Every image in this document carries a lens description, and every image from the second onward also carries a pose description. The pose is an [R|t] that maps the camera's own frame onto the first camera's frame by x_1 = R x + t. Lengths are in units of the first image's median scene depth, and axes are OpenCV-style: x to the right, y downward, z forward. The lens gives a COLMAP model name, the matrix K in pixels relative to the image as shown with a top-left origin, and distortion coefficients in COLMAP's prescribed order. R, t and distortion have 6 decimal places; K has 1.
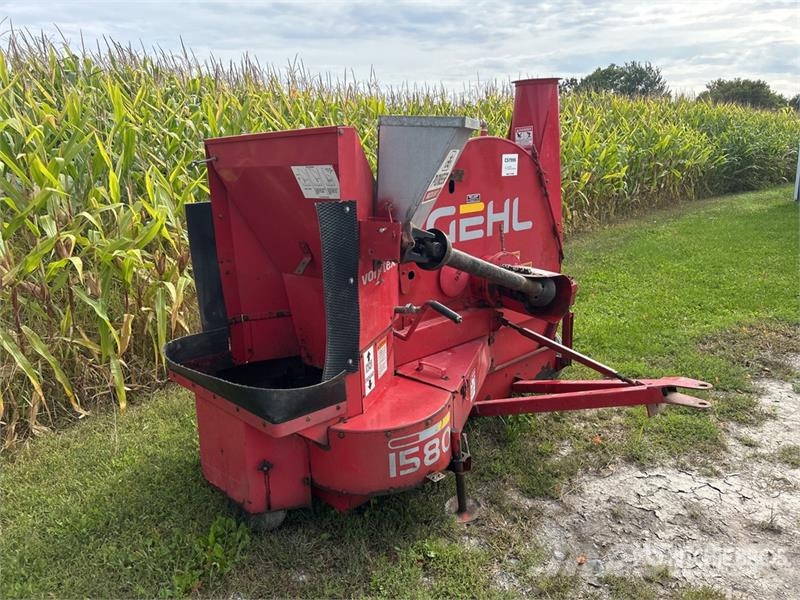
lens RADIAL K [[603.6, 0, 397.7], [0, 603.6, 304.0], [0, 0, 1]] dist [0.089133, -0.089930]
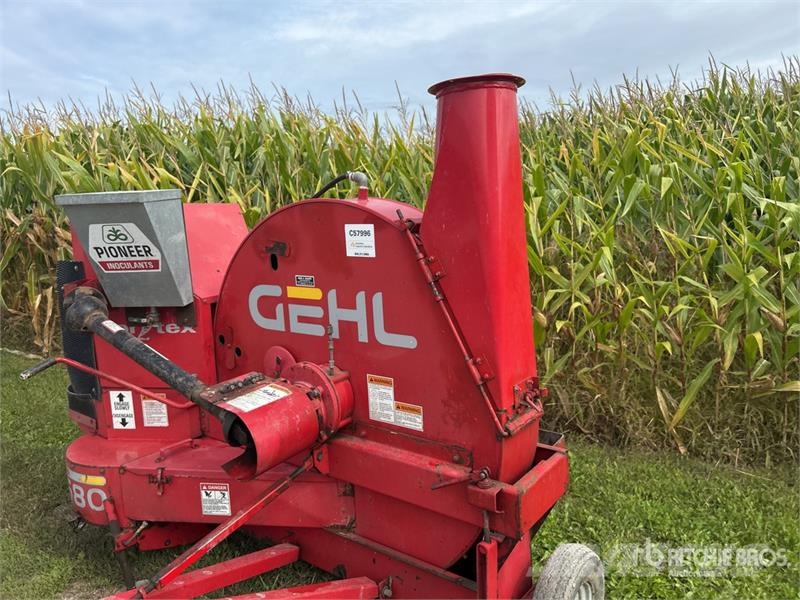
lens RADIAL K [[599.5, 0, 418.9], [0, 599.5, 297.3], [0, 0, 1]] dist [0.005559, -0.055144]
pose [[0.177054, 0.166551, -0.970006, 0.926874], [-0.206751, 0.969880, 0.128792, -0.298017], [0.962240, 0.177747, 0.206156, 1.055824]]
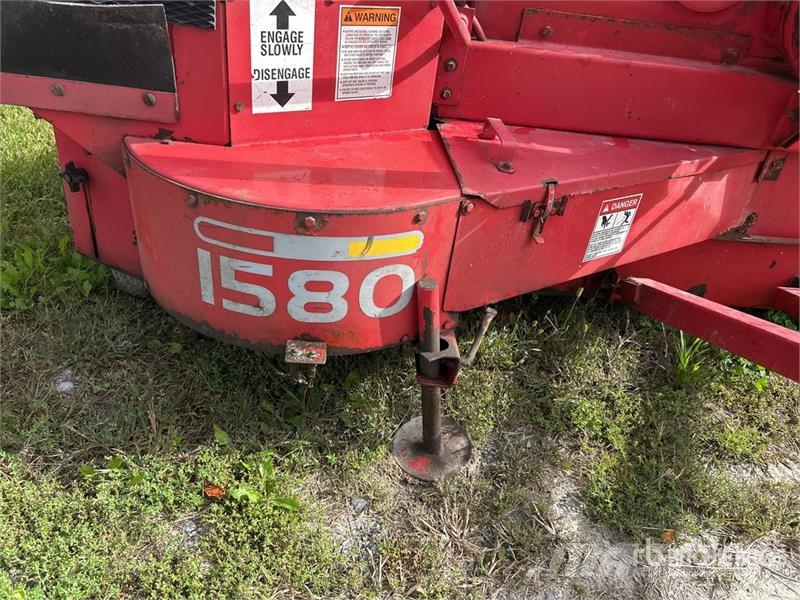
lens RADIAL K [[603.6, 0, 397.7], [0, 603.6, 304.0], [0, 0, 1]] dist [0.089133, -0.089930]
pose [[0.768405, 0.451622, -0.453422, 0.227298], [-0.295281, 0.878786, 0.374892, 0.066326], [0.567771, -0.154182, 0.808619, 0.570774]]
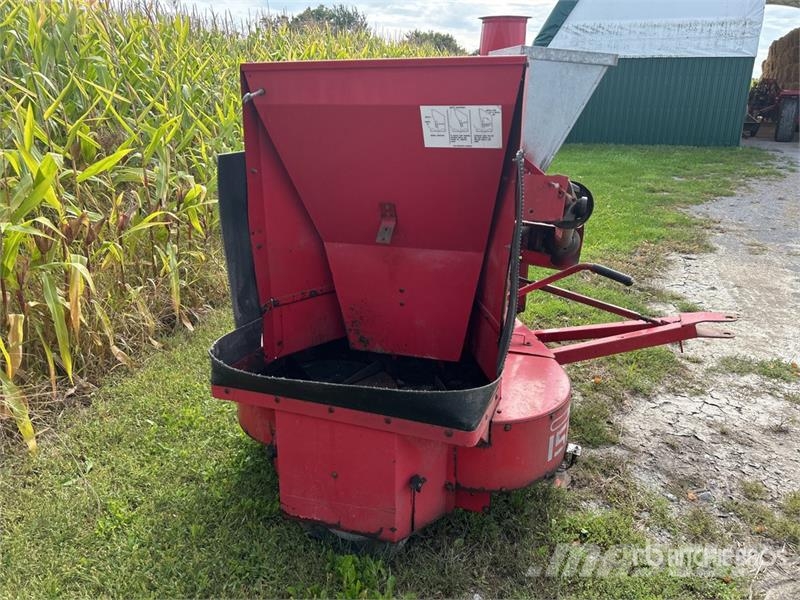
lens RADIAL K [[609.5, 0, 400.0], [0, 609.5, 300.0], [0, 0, 1]] dist [0.062743, -0.064268]
pose [[0.893485, -0.110599, 0.435262, -0.452021], [0.074270, 0.992245, 0.099670, -0.047179], [-0.442910, -0.056726, 0.894770, 0.231092]]
